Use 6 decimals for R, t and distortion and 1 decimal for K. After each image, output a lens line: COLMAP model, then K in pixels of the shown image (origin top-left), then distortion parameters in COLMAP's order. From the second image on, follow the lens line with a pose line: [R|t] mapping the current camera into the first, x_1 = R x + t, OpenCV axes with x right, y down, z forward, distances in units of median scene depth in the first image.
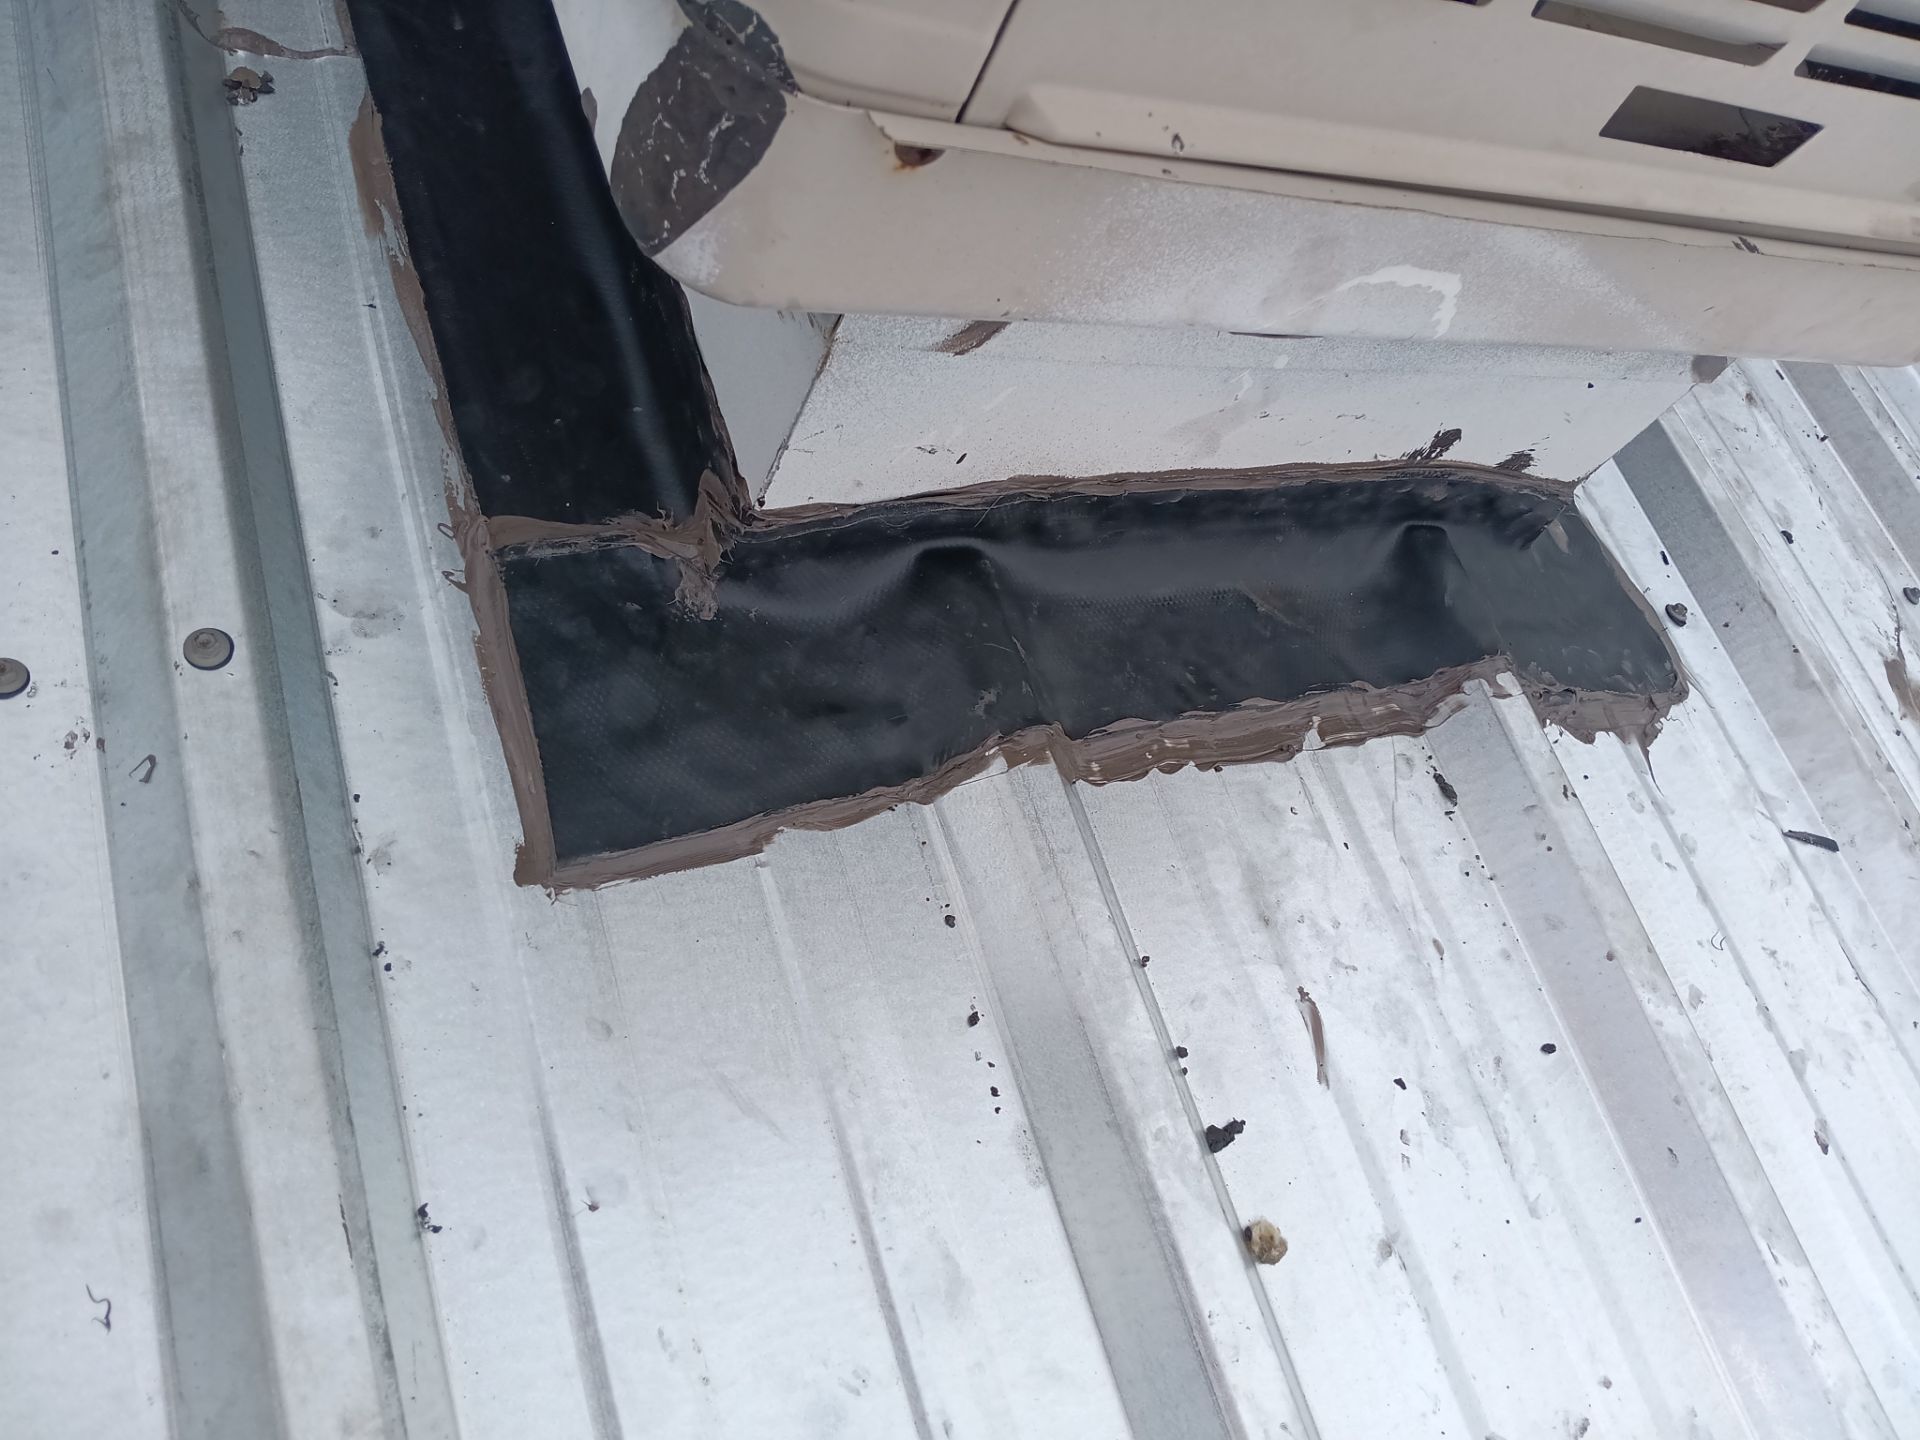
lens RADIAL K [[1475.1, 0, 962.7], [0, 1475.1, 706.3], [0, 0, 1]] dist [0.049510, -0.109682]
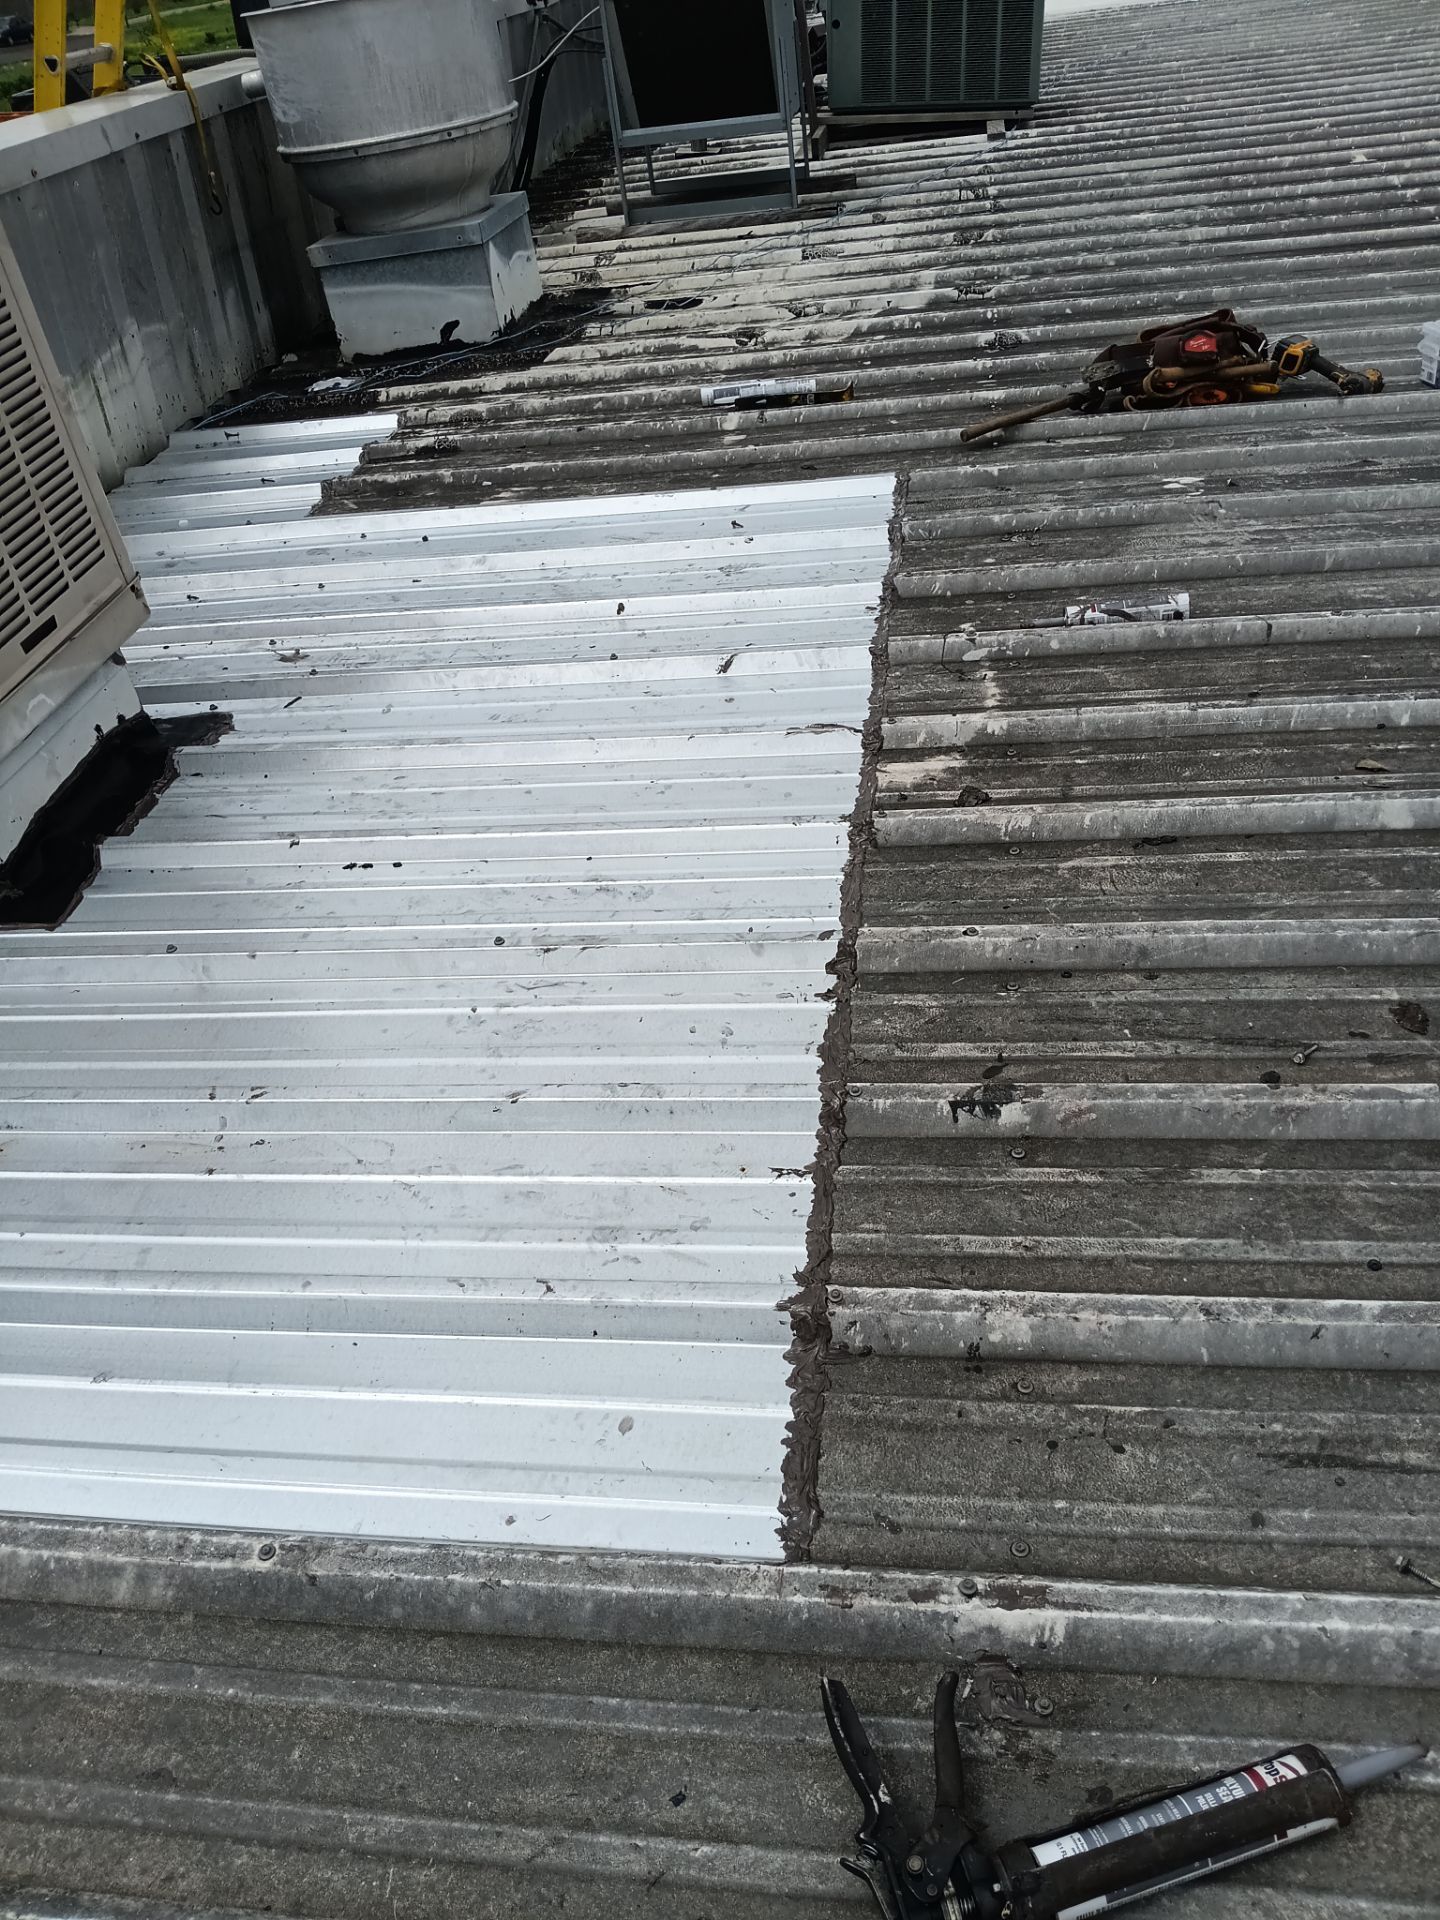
lens RADIAL K [[1475.1, 0, 704.0], [0, 1475.1, 931.7], [0, 0, 1]] dist [0.049510, -0.109682]
pose [[0.368870, -0.843379, 0.390701, -0.935181], [0.906889, 0.418677, 0.047555, 1.177292], [-0.203684, 0.336781, 0.919288, -2.391991]]
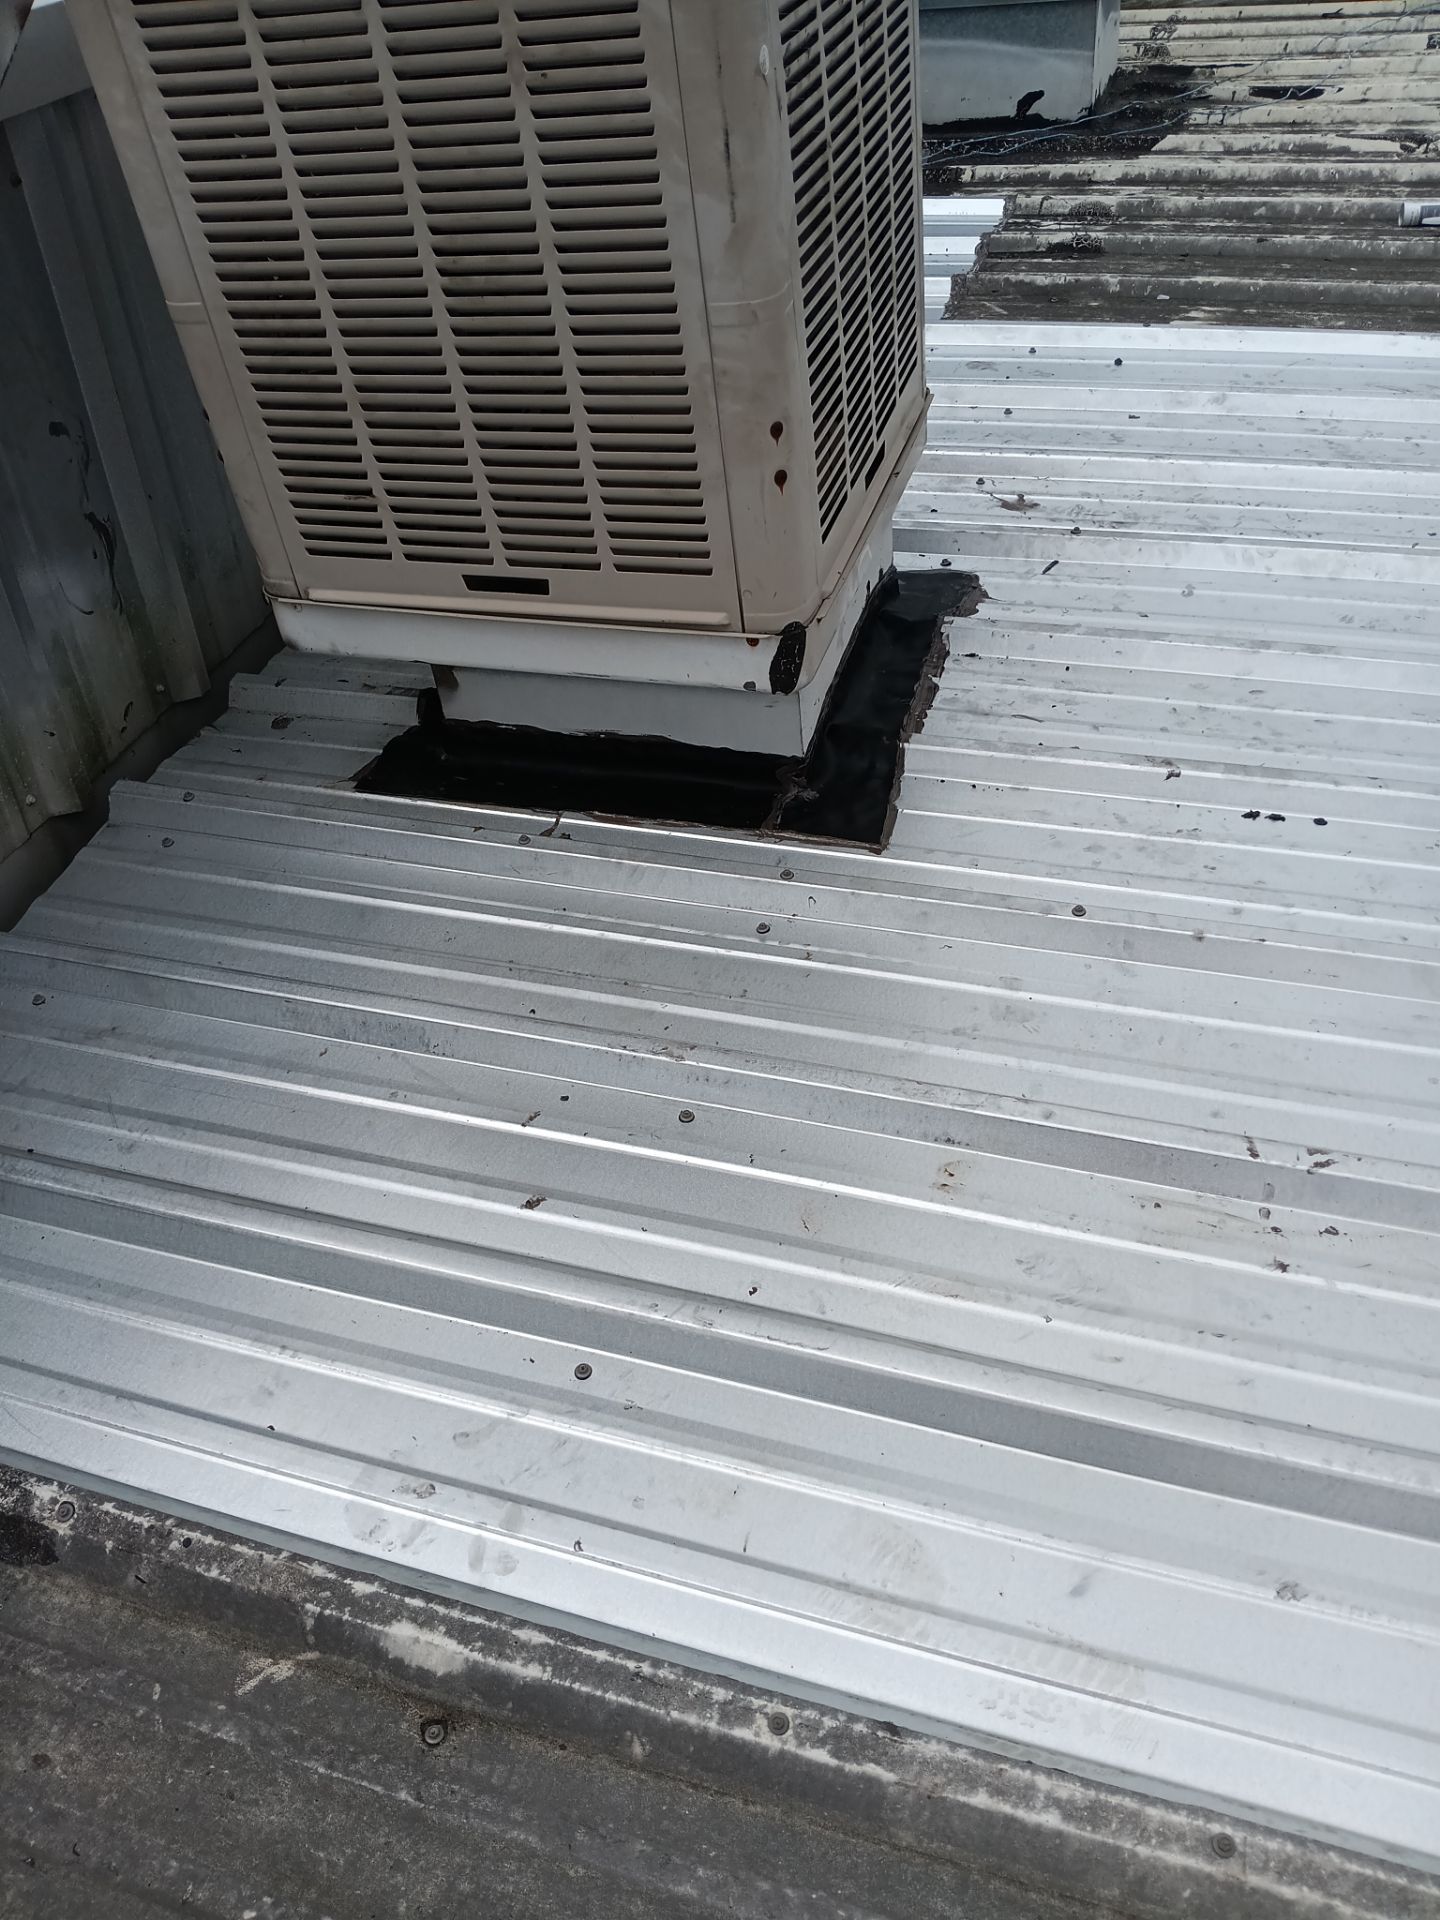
lens RADIAL K [[1475.1, 0, 722.5], [0, 1475.1, 948.6], [0, 0, 1]] dist [0.049510, -0.109682]
pose [[0.517060, -0.823946, 0.231867, -1.067017], [0.846416, 0.532501, 0.004760, -0.062546], [-0.127391, 0.193795, 0.972736, -1.607199]]
